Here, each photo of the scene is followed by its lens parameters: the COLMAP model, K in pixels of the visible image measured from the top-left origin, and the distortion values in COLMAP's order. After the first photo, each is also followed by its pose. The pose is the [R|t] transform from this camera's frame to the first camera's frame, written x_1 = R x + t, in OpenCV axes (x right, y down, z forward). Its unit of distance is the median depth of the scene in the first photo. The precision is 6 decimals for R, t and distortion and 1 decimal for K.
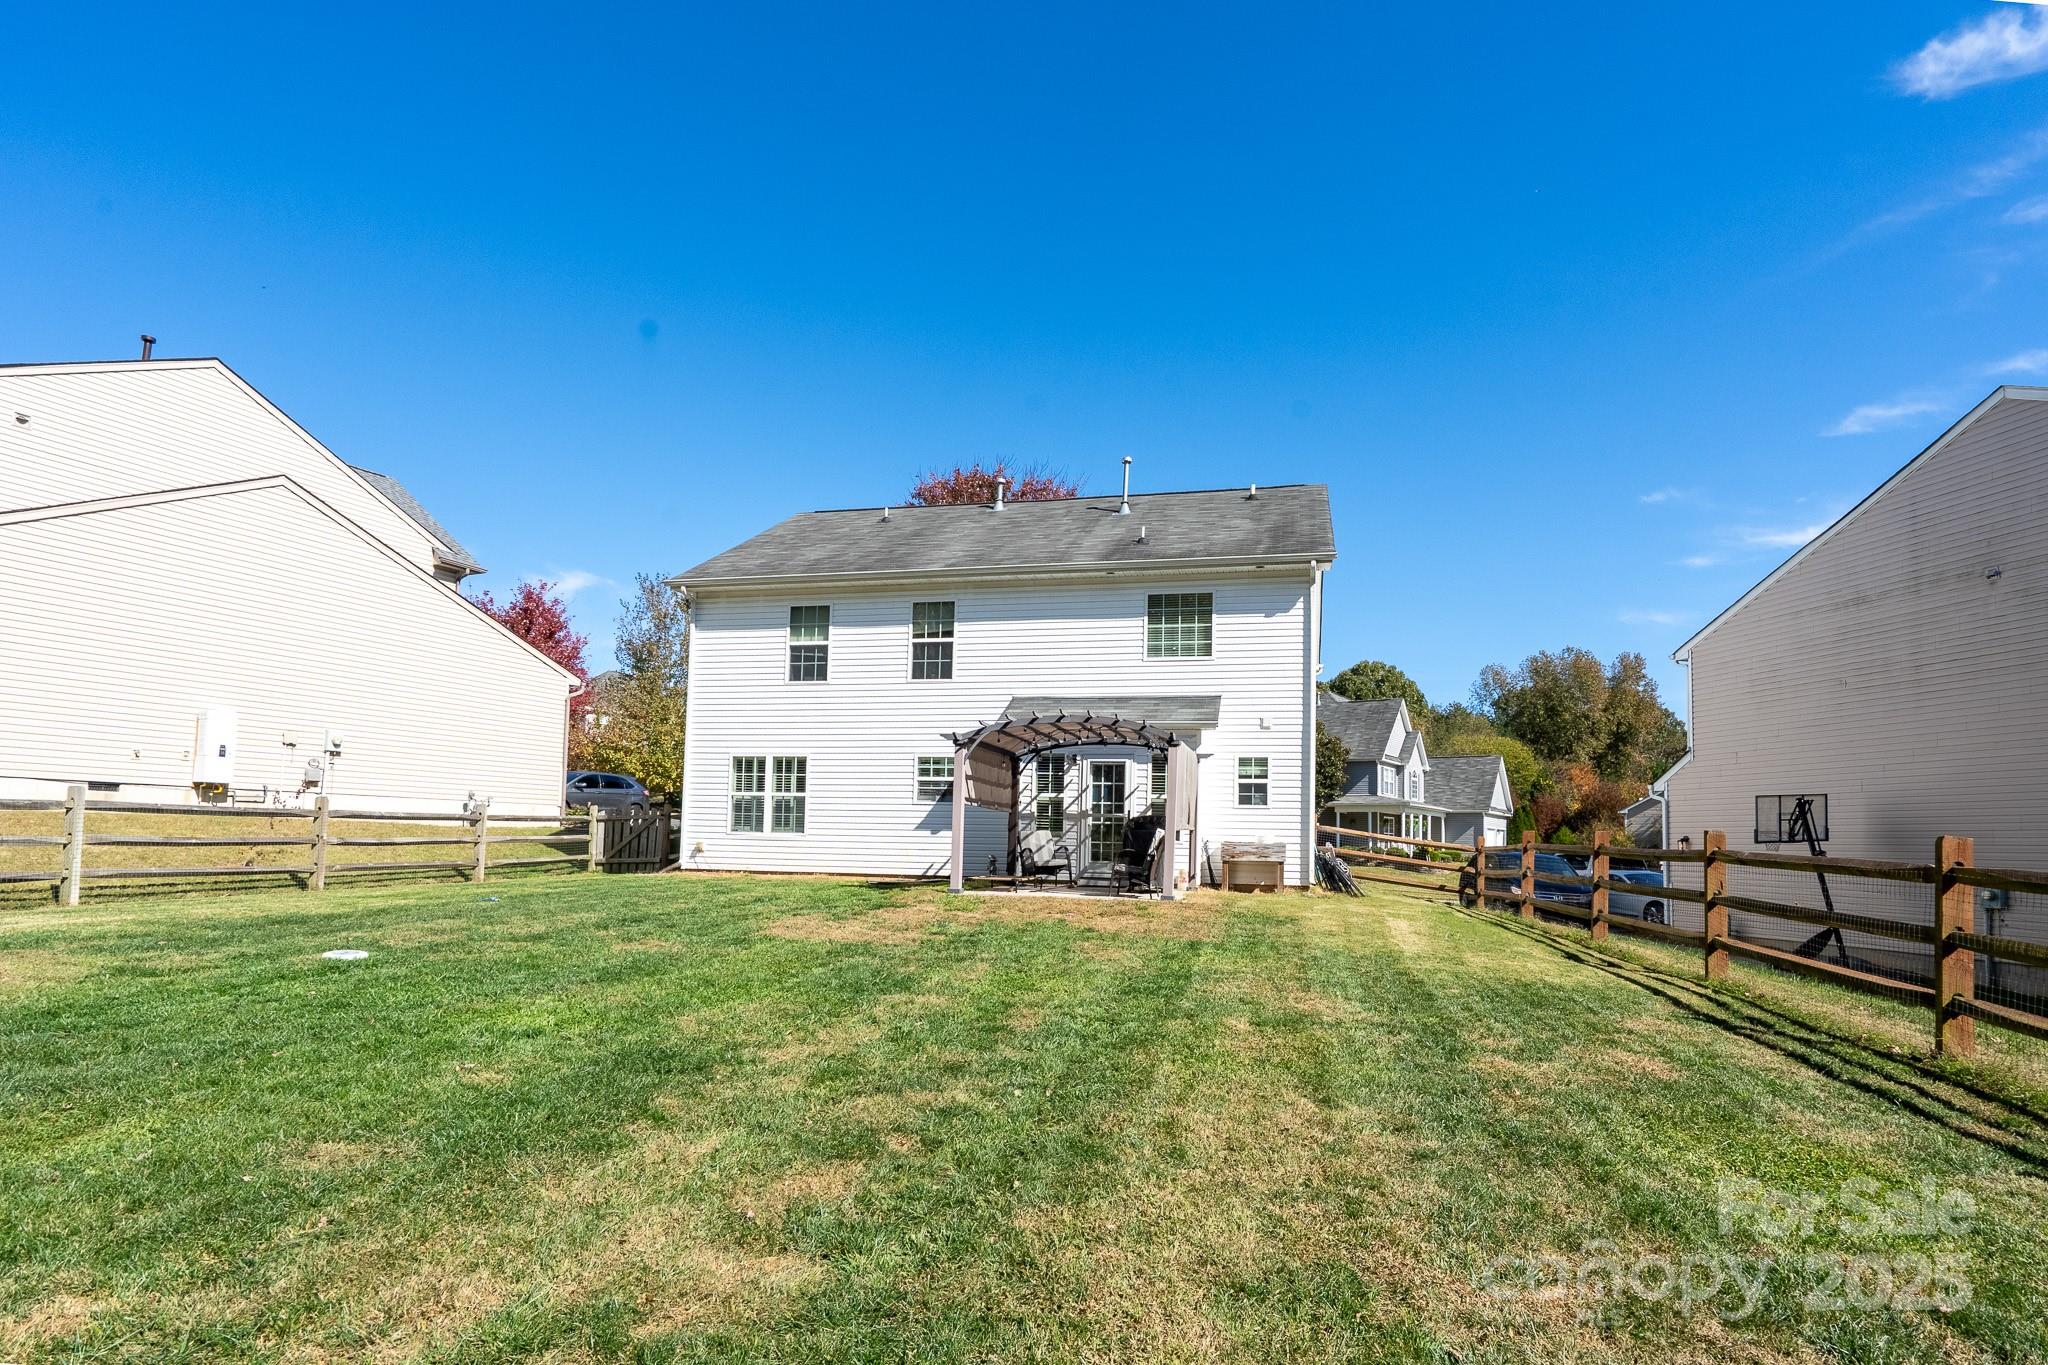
lens RADIAL K [[948.8, 0, 1017.7], [0, 948.8, 669.1], [0, 0, 1]] dist [-0.005894, 0.003038]
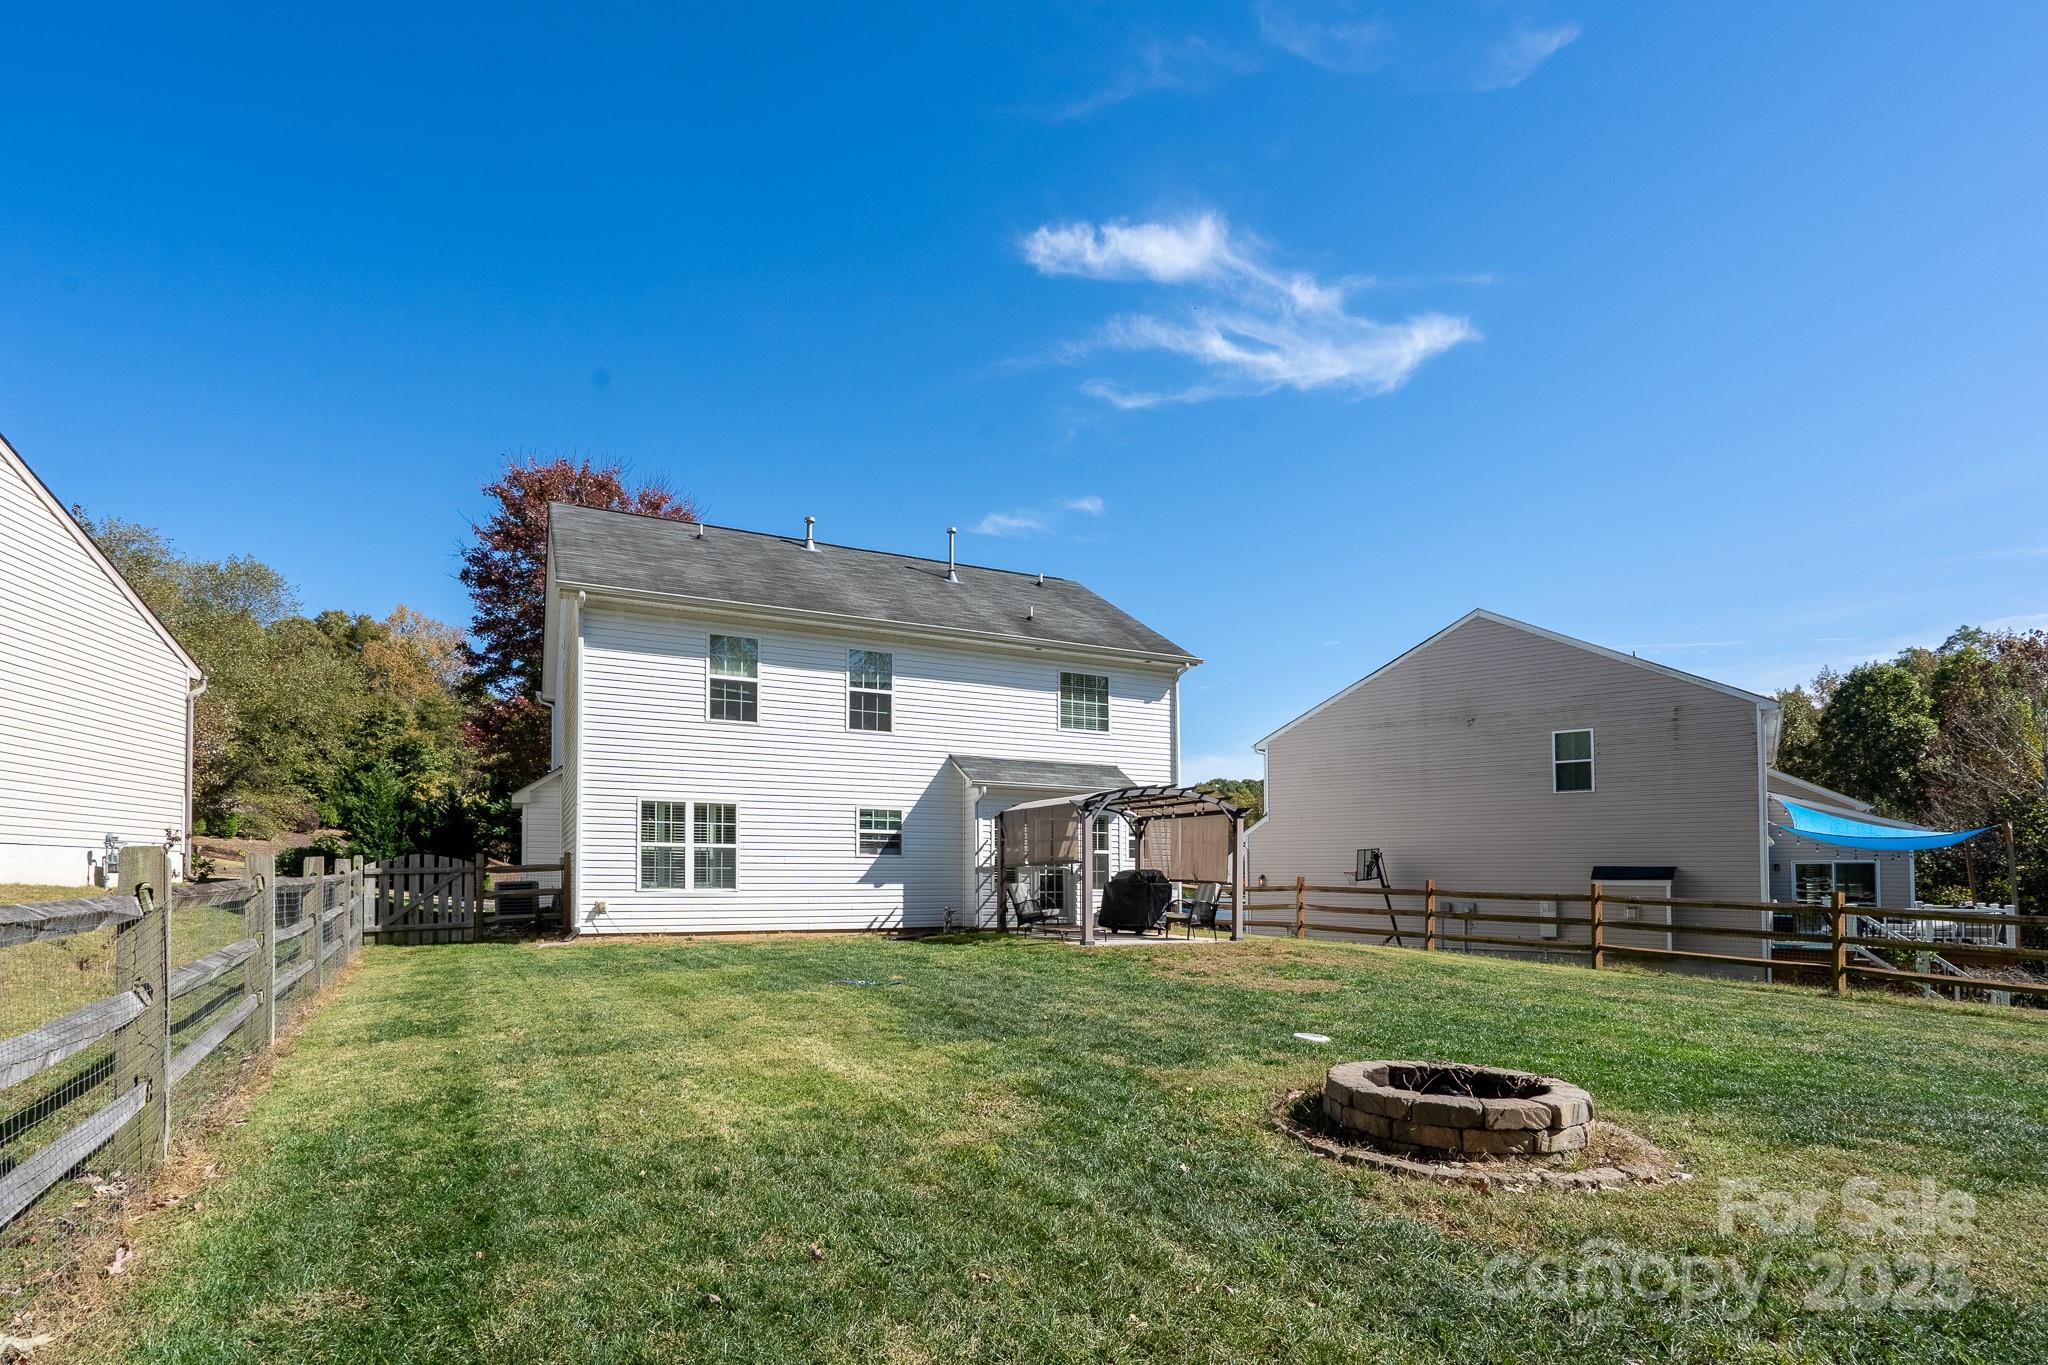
lens RADIAL K [[948.8, 0, 976.4], [0, 948.8, 725.7], [0, 0, 1]] dist [-0.005894, 0.003038]
pose [[0.802364, 0.077887, 0.591731, -0.581939], [-0.095170, 0.995459, -0.001981, -0.002791], [-0.589198, -0.054726, 0.806133, 0.137236]]
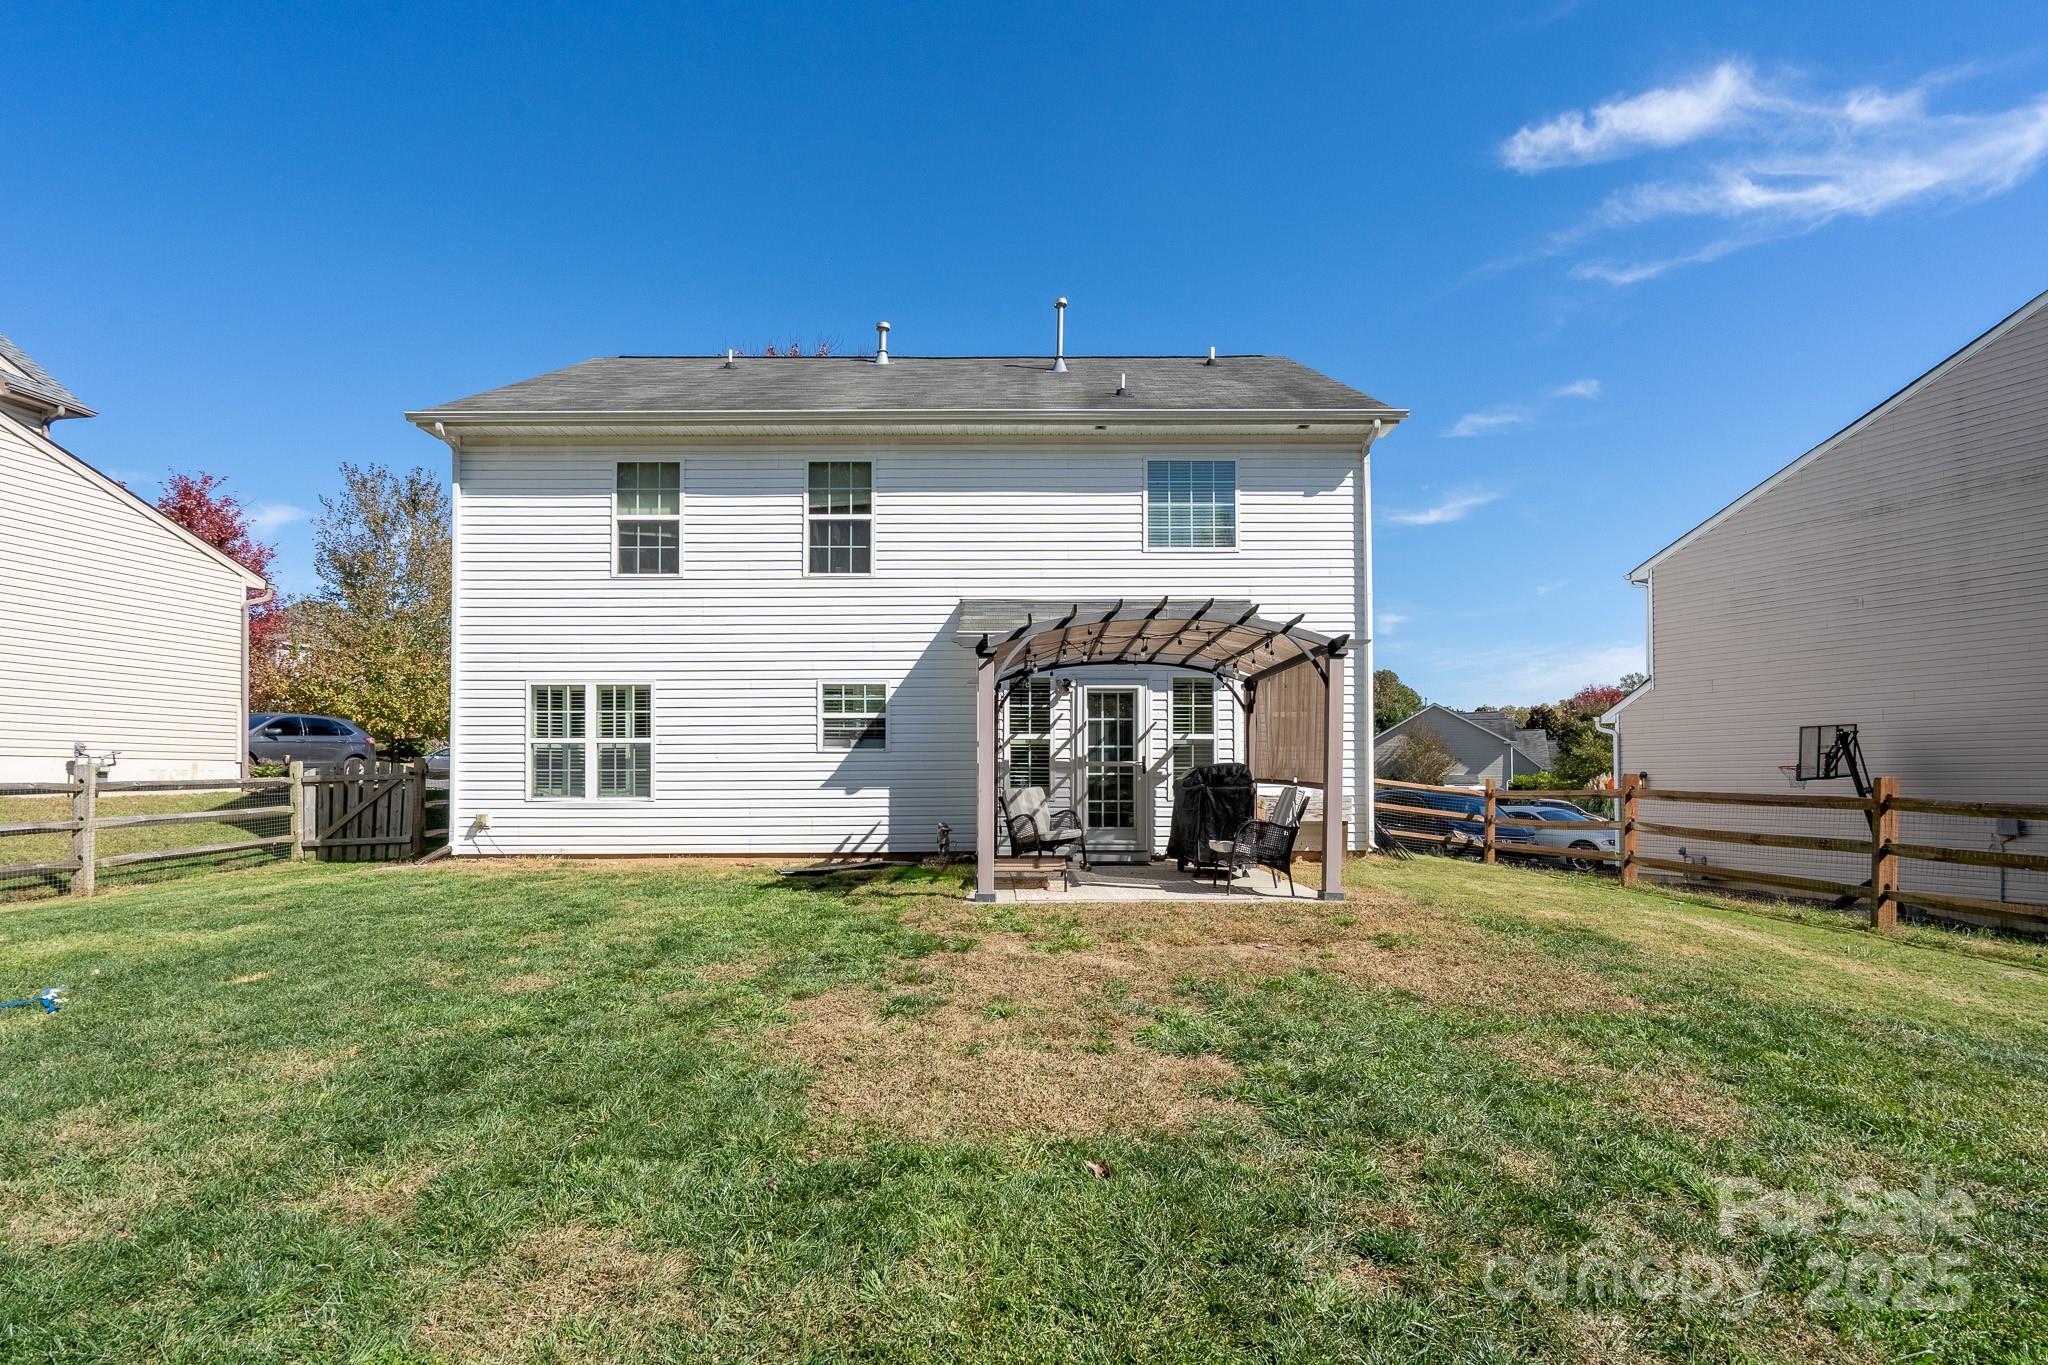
lens RADIAL K [[948.8, 0, 983.9], [0, 948.8, 689.0], [0, 0, 1]] dist [-0.005894, 0.003038]
pose [[0.976979, -0.002685, 0.213318, -0.134768], [-0.015012, 0.996577, 0.081298, 0.036771], [-0.212807, -0.082629, 0.973594, 0.291907]]
